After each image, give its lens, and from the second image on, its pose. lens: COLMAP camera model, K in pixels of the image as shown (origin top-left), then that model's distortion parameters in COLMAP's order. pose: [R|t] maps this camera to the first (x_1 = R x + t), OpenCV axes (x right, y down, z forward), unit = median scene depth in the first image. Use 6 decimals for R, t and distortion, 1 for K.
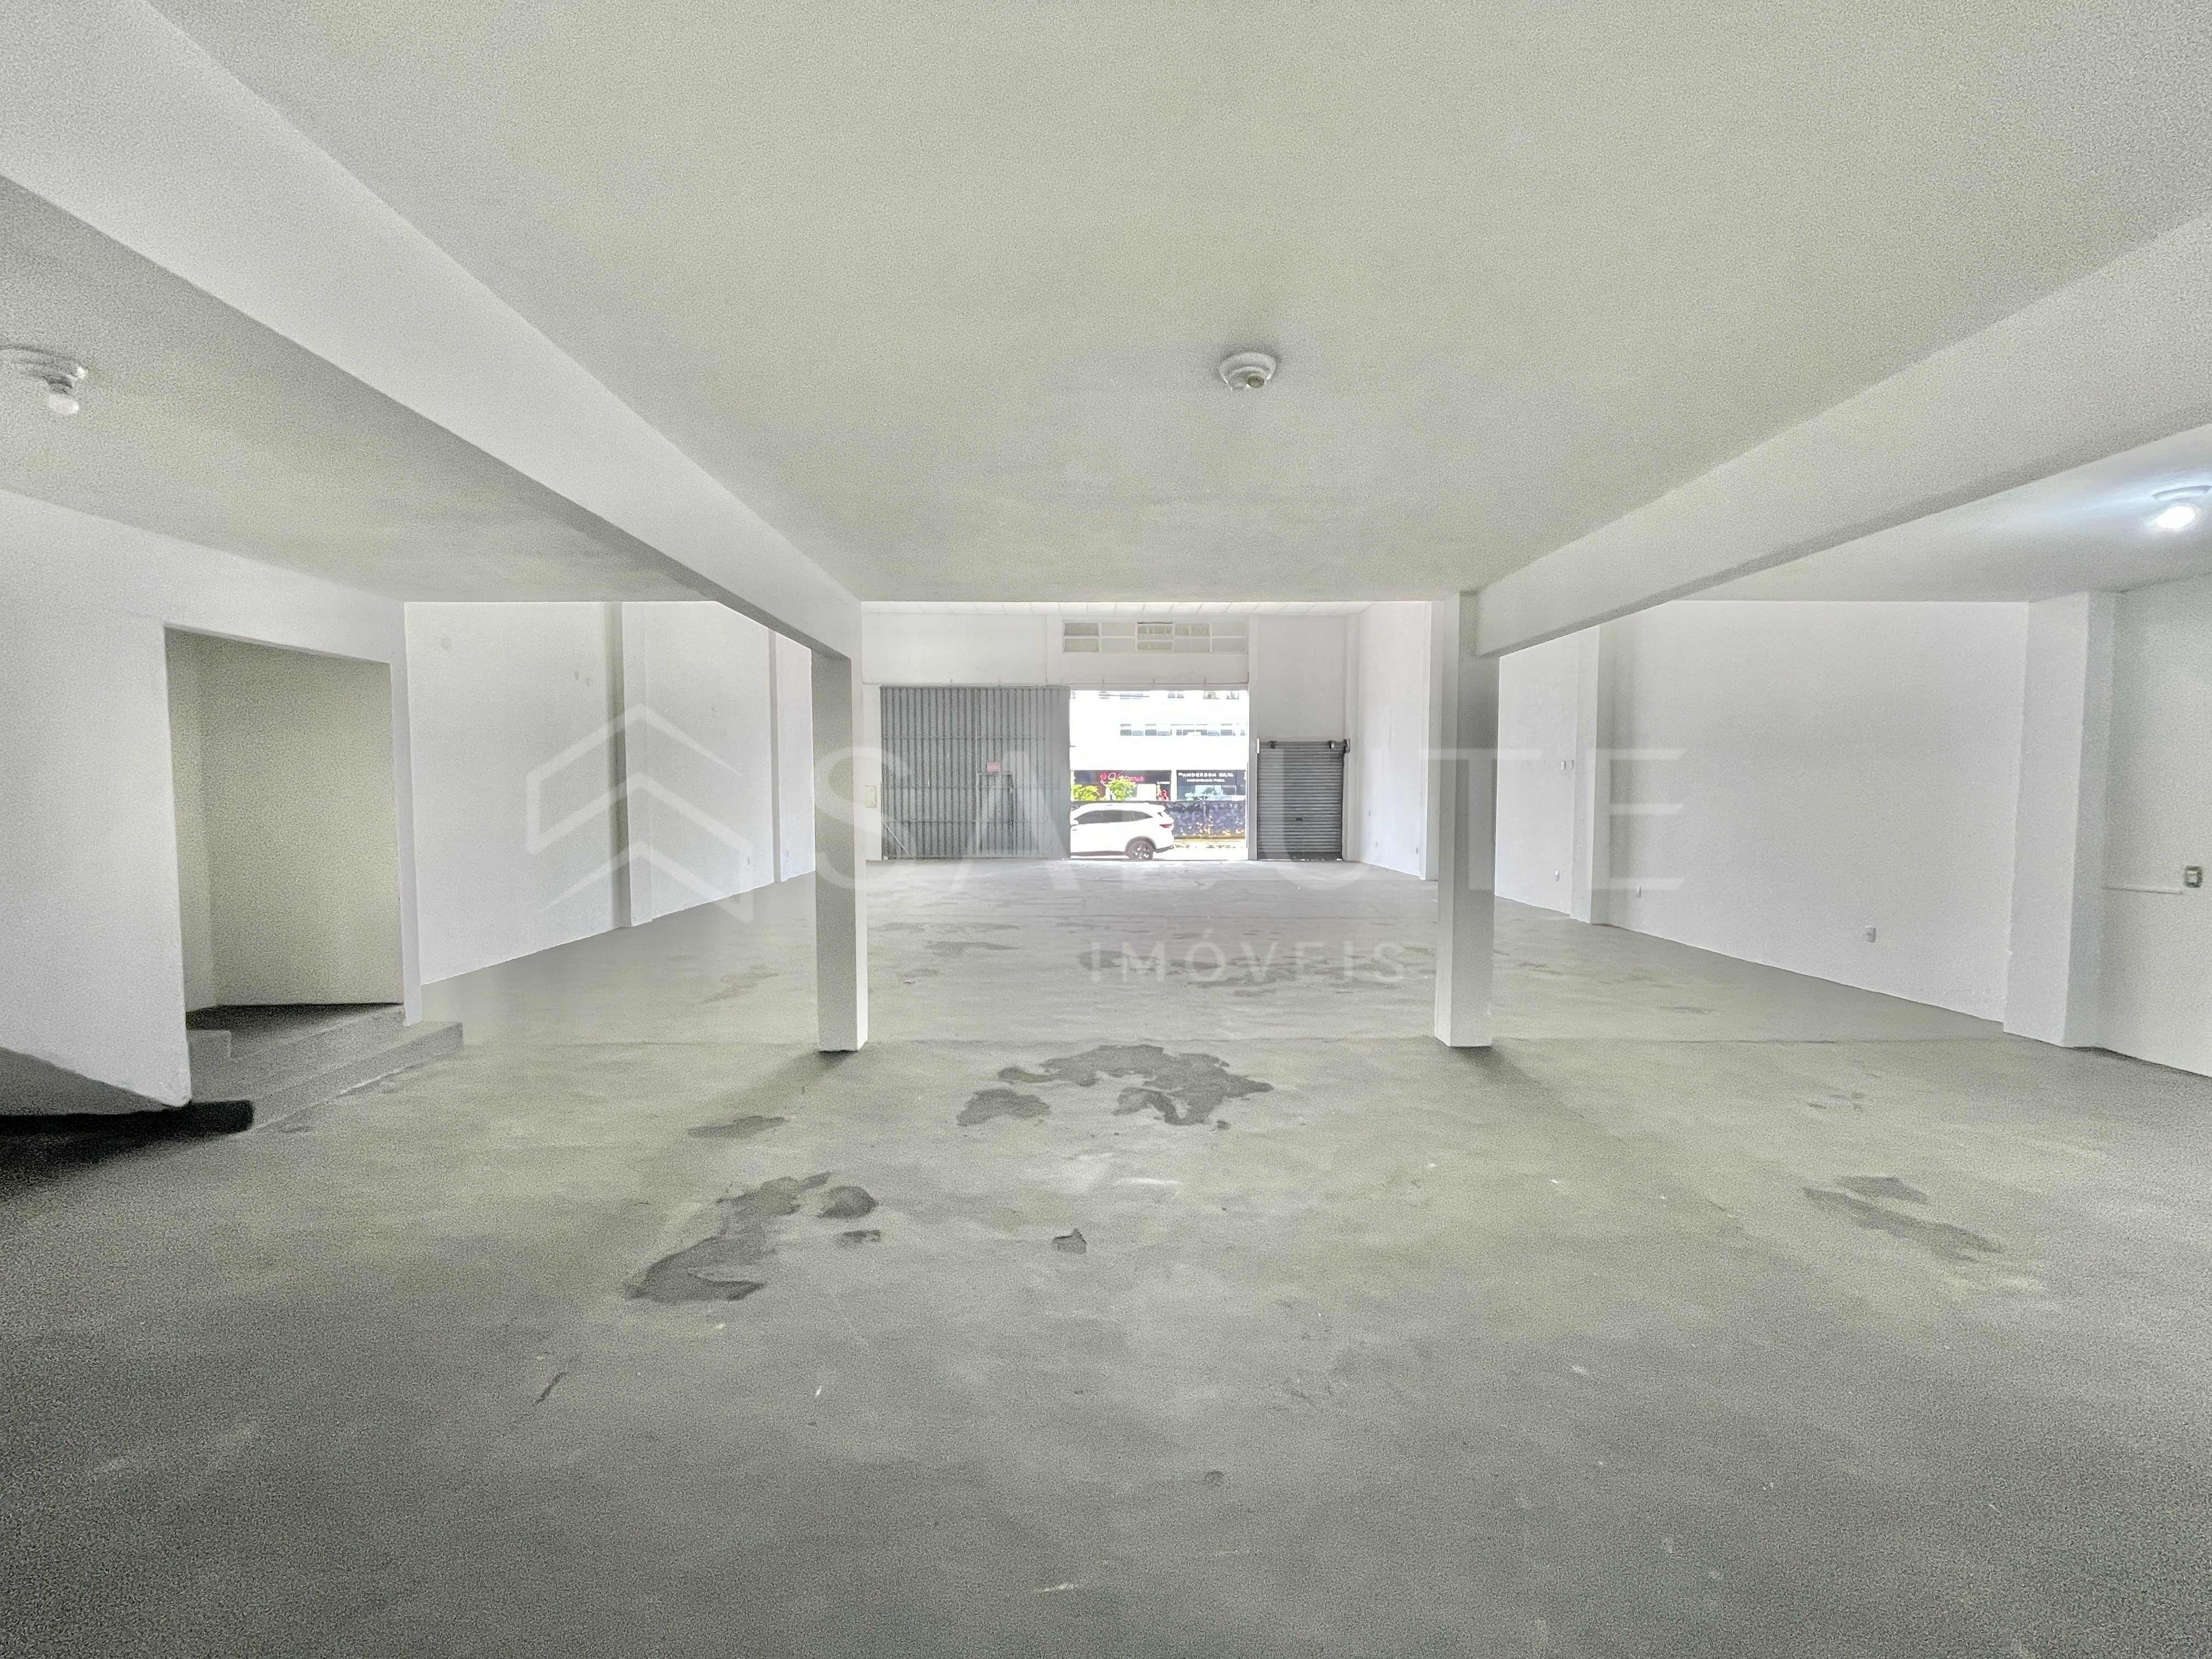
lens RADIAL K [[890.6, 0, 1102.8], [0, 890.6, 840.7], [0, 0, 1]] dist [-0.003368, 0.001444]
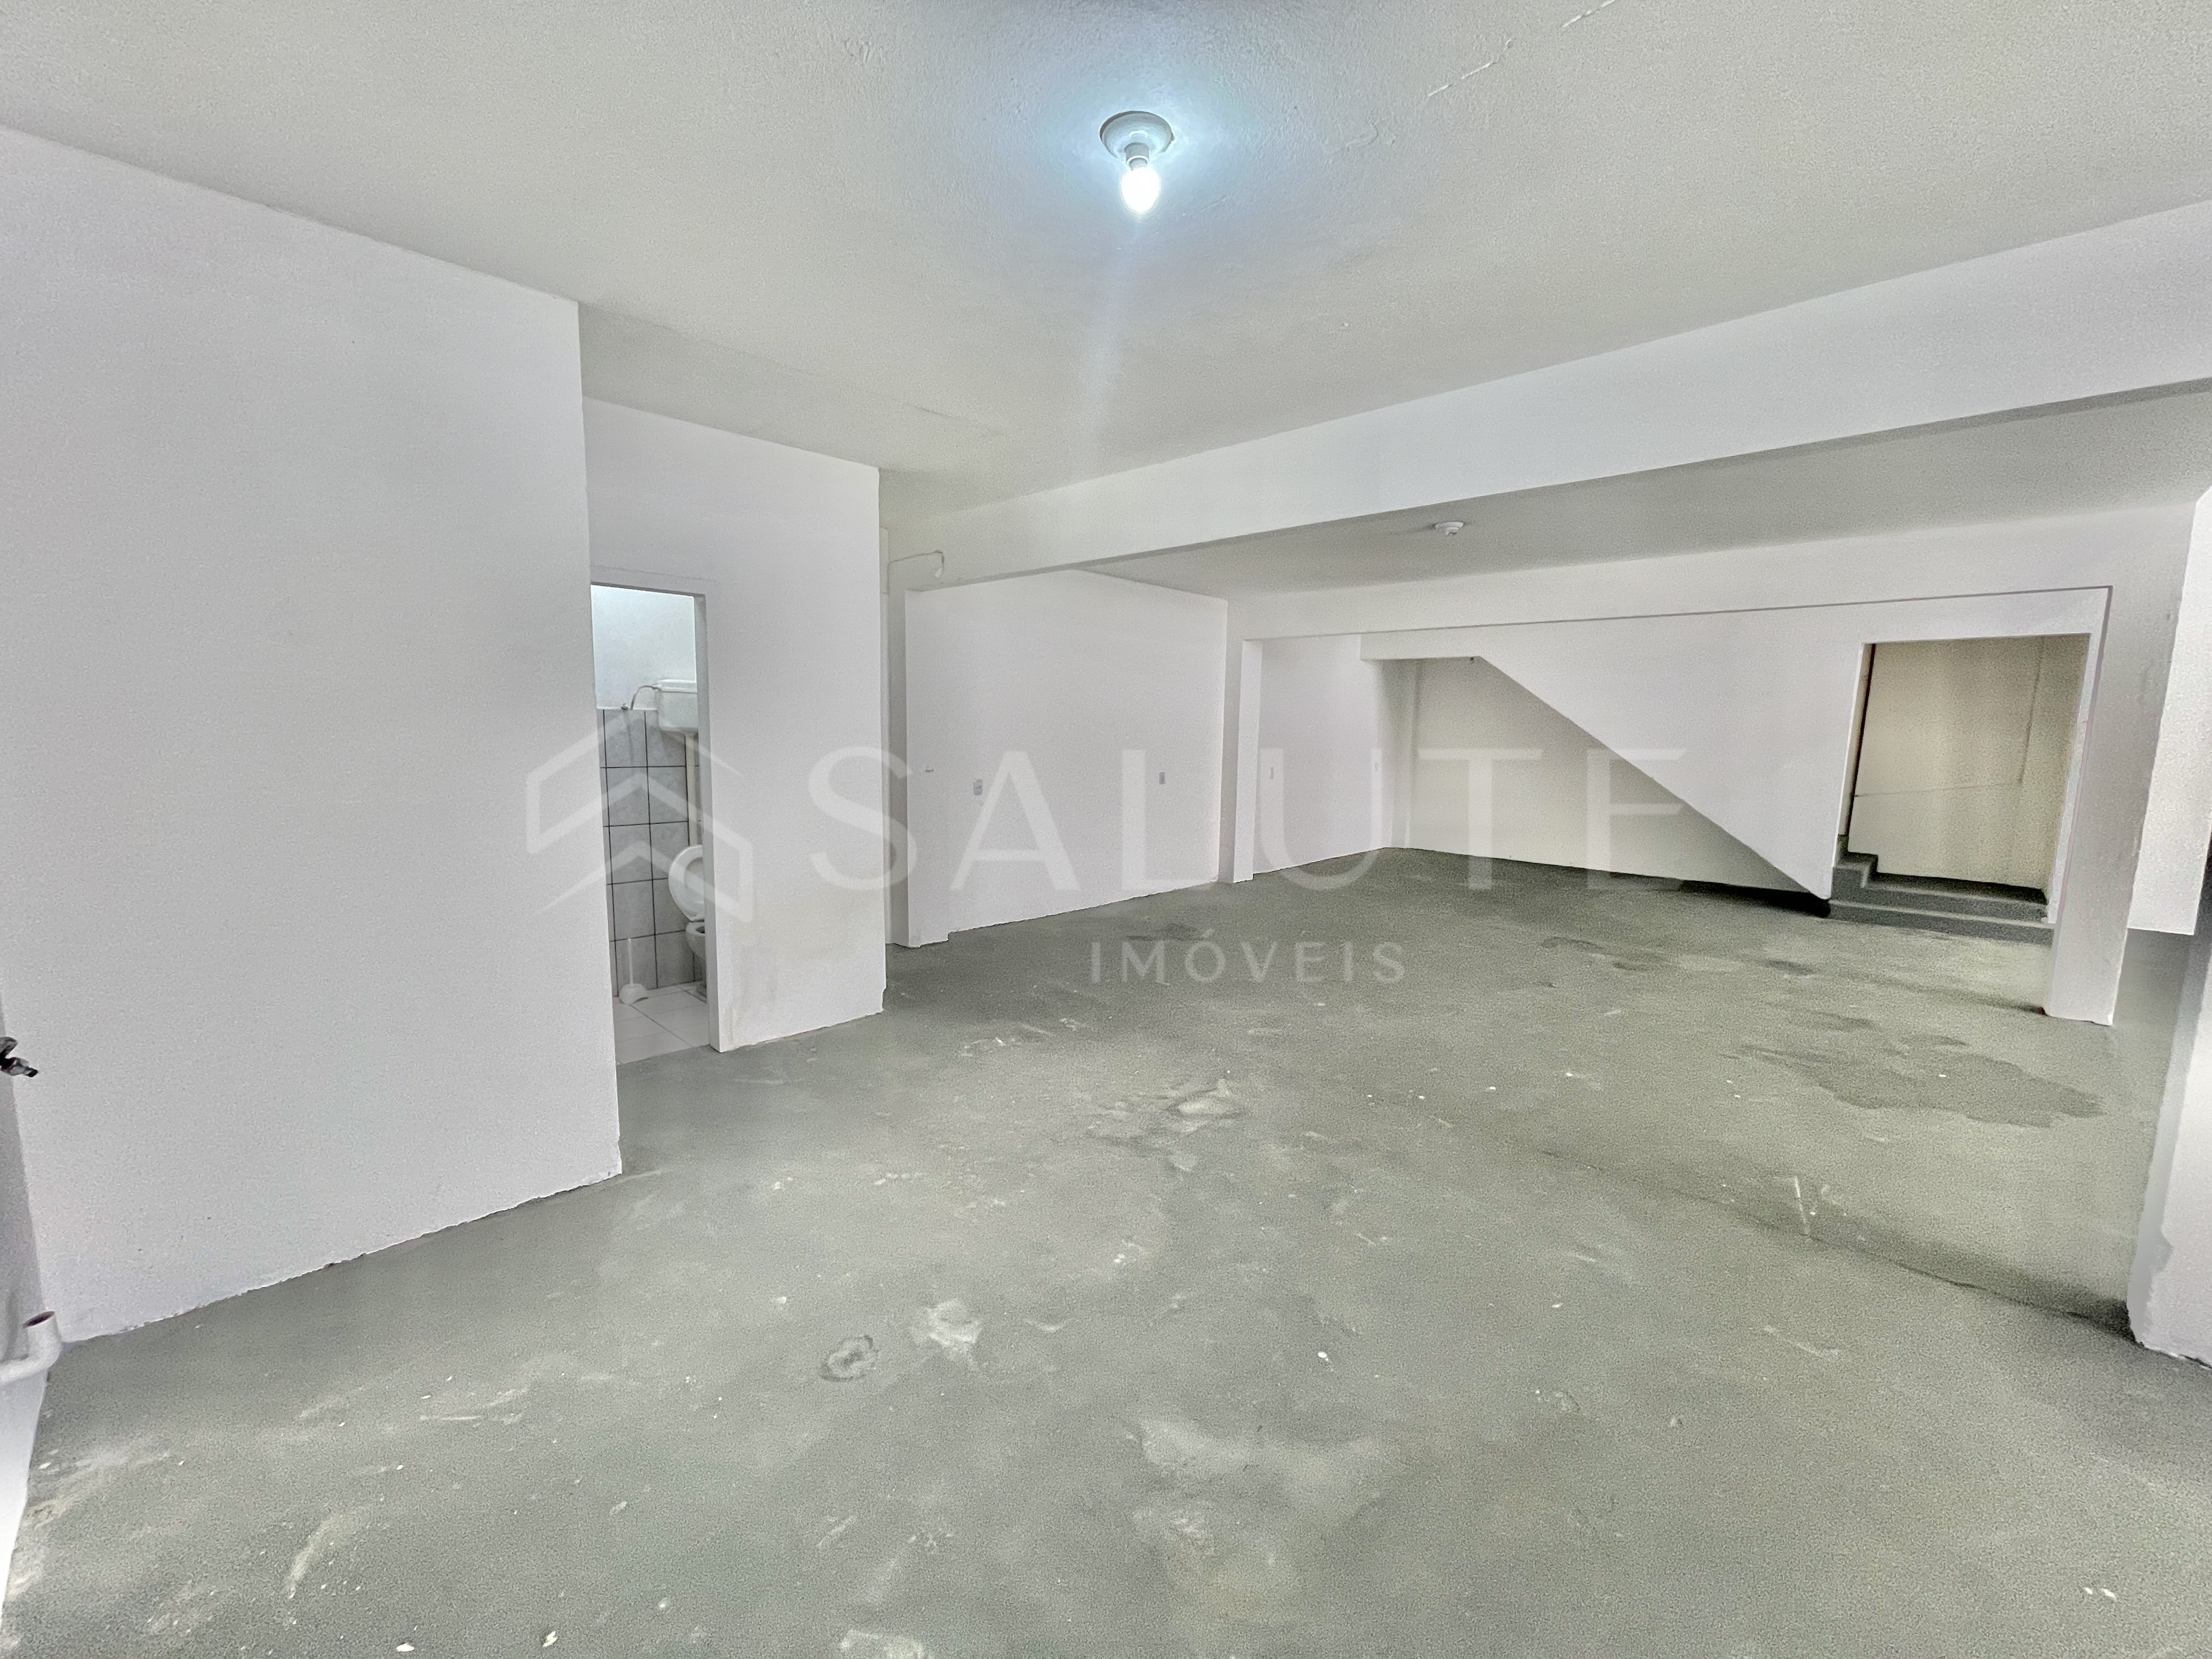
lens RADIAL K [[890.6, 0, 1103.8], [0, 890.6, 837.5], [0, 0, 1]] dist [-0.003368, 0.001444]
pose [[-0.704719, 0.078182, -0.705166, 0.284415], [-0.054272, 0.985057, 0.163452, -0.012095], [0.707408, 0.153459, -0.689946, 0.246463]]
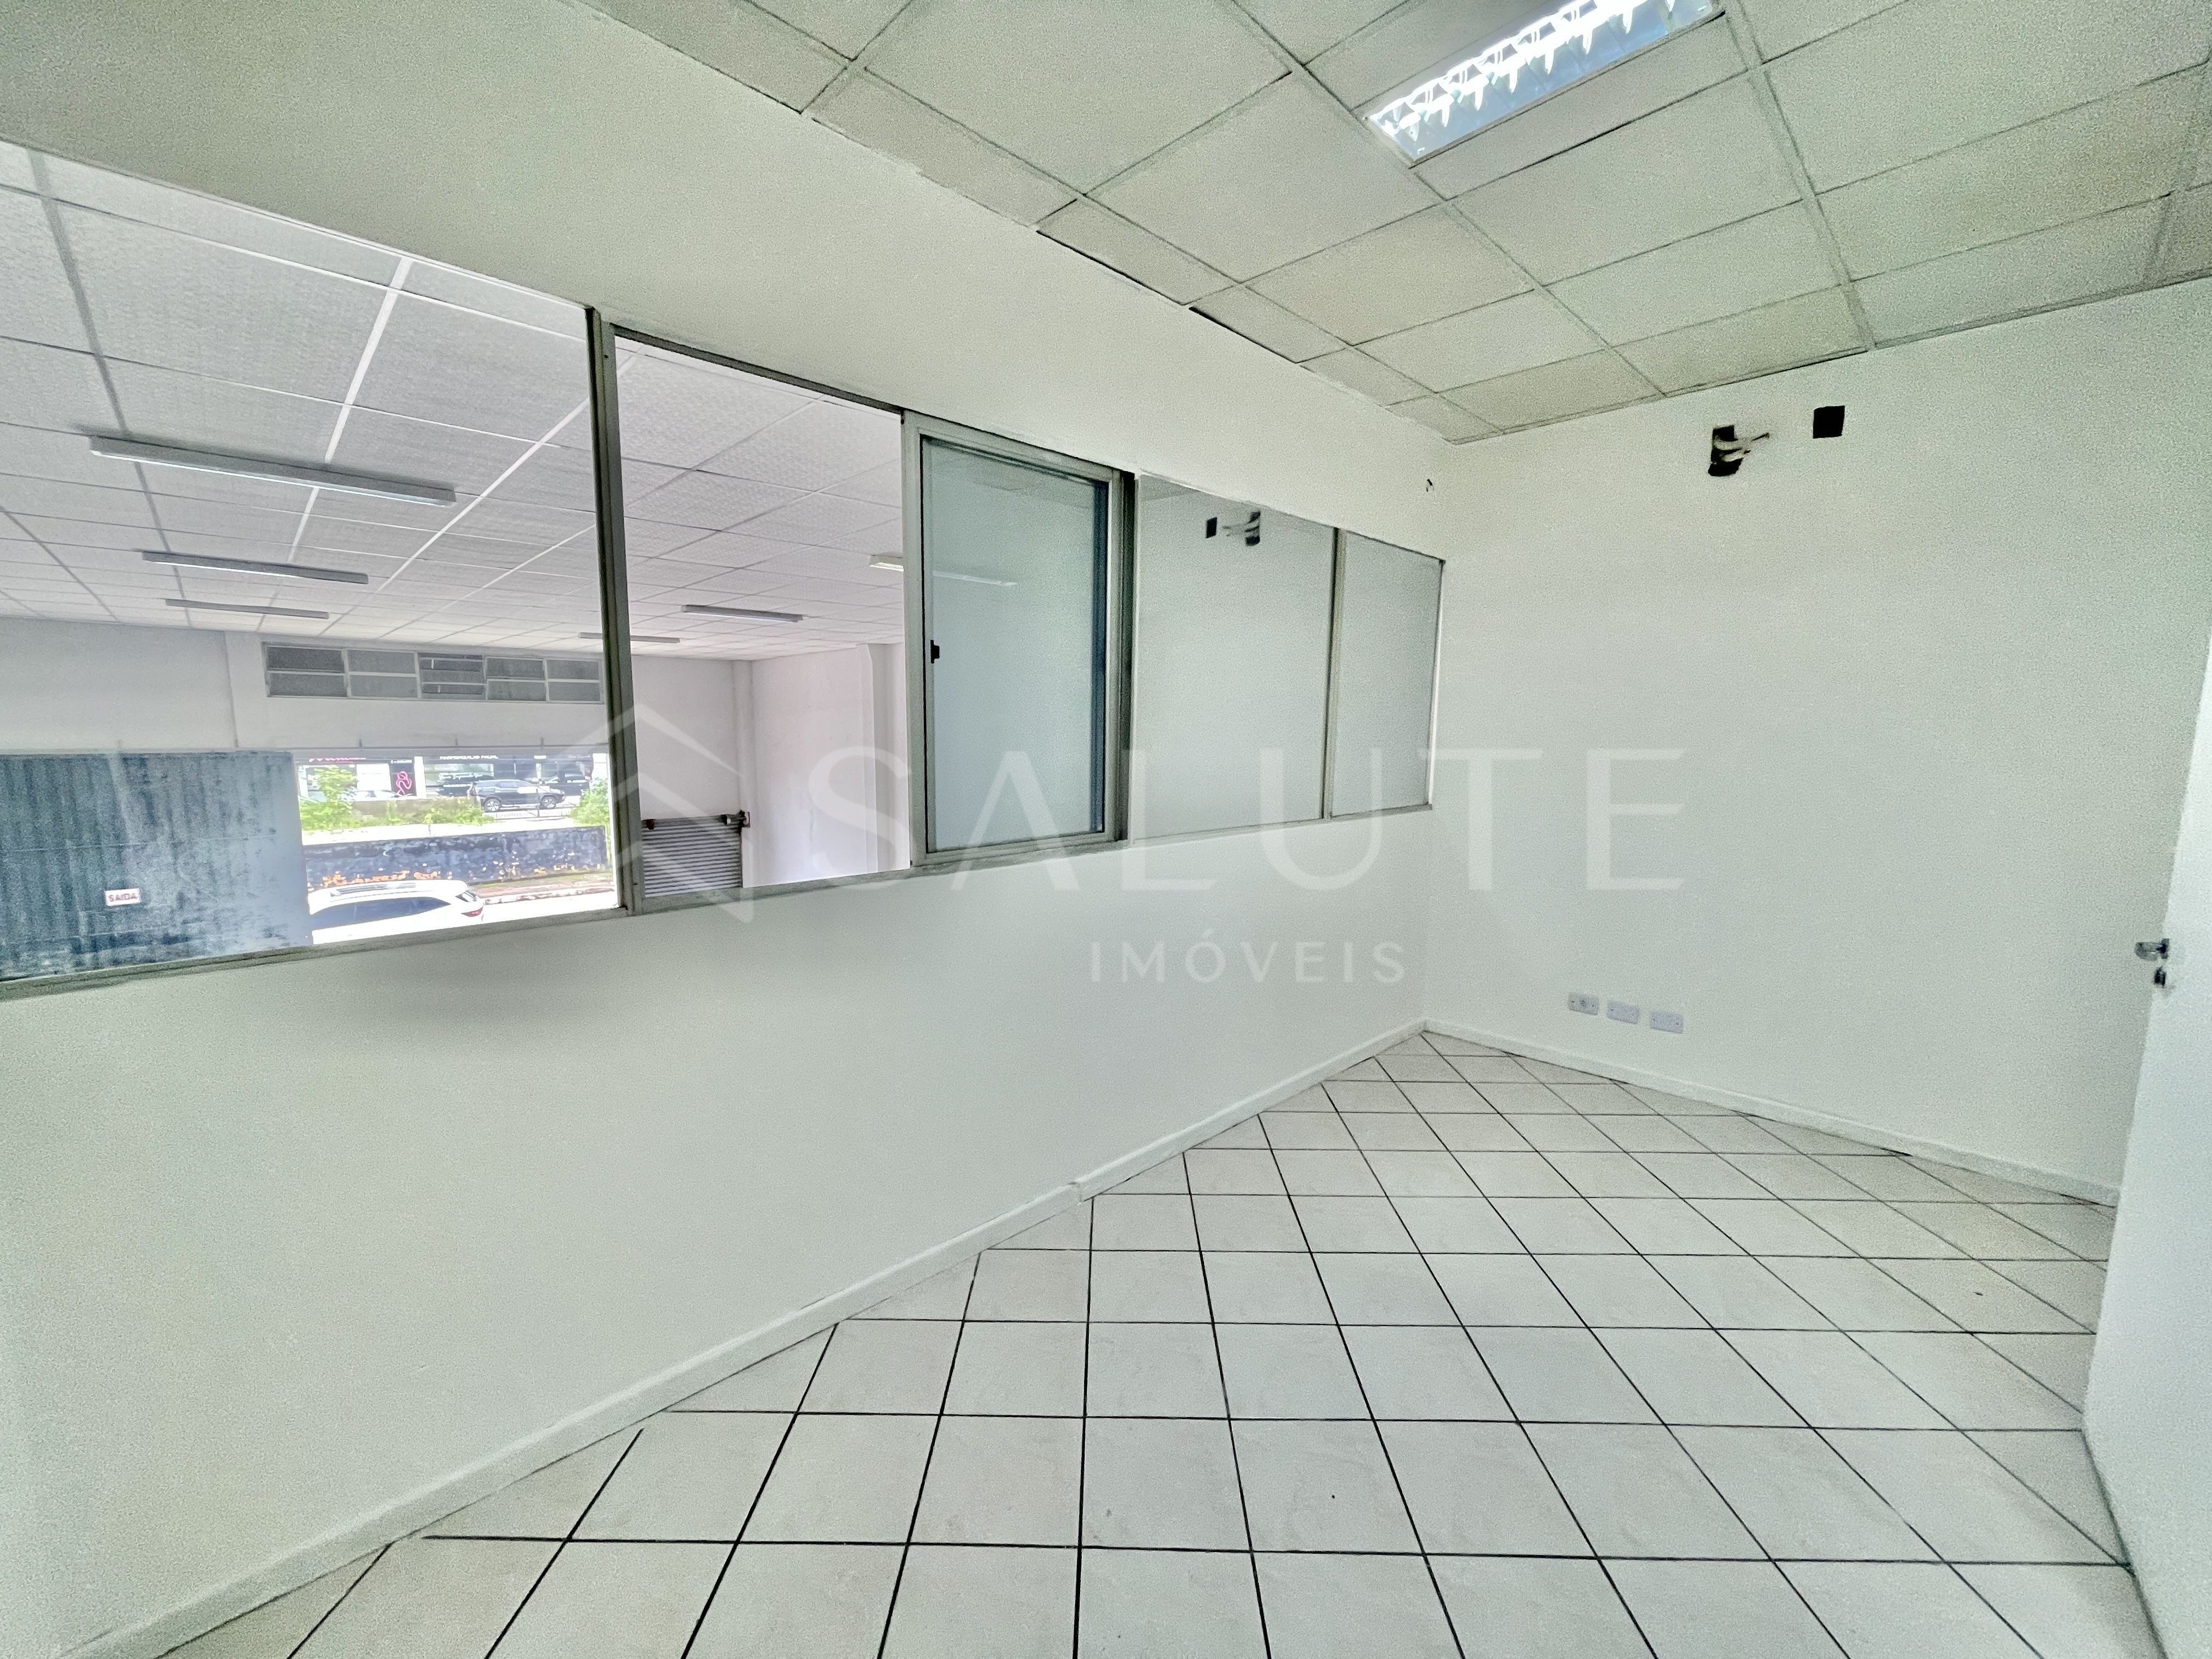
lens RADIAL K [[890.6, 0, 1095.1], [0, 890.6, 832.9], [0, 0, 1]] dist [-0.003368, 0.001444]
pose [[0.733688, -0.074235, 0.675420, -0.047905], [0.030794, 0.996625, 0.076089, -0.147074], [-0.678789, -0.035026, 0.733498, 0.170829]]
